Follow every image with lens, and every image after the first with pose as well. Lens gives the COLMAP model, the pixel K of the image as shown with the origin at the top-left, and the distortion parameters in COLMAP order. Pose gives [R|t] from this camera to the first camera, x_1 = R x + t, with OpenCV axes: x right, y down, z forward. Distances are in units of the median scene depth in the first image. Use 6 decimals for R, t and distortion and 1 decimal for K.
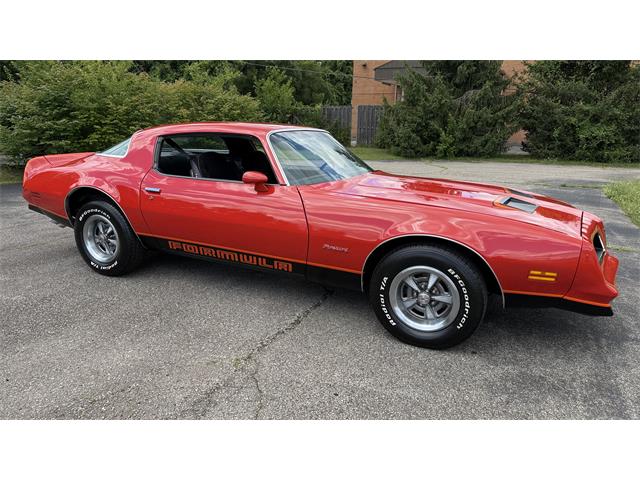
lens RADIAL K [[457.5, 0, 320.0], [0, 457.5, 240.0], [0, 0, 1]] dist [0.075363, -0.101346]
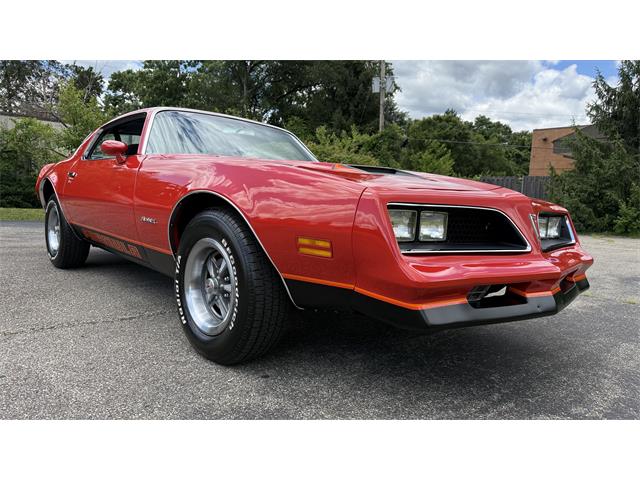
lens RADIAL K [[457.5, 0, 320.0], [0, 457.5, 240.0], [0, 0, 1]] dist [0.075363, -0.101346]
pose [[0.922542, 0.053961, -0.382105, 0.085954], [-0.119096, 0.981653, -0.148910, 0.018853], [0.367059, 0.182883, 0.912042, 0.052800]]
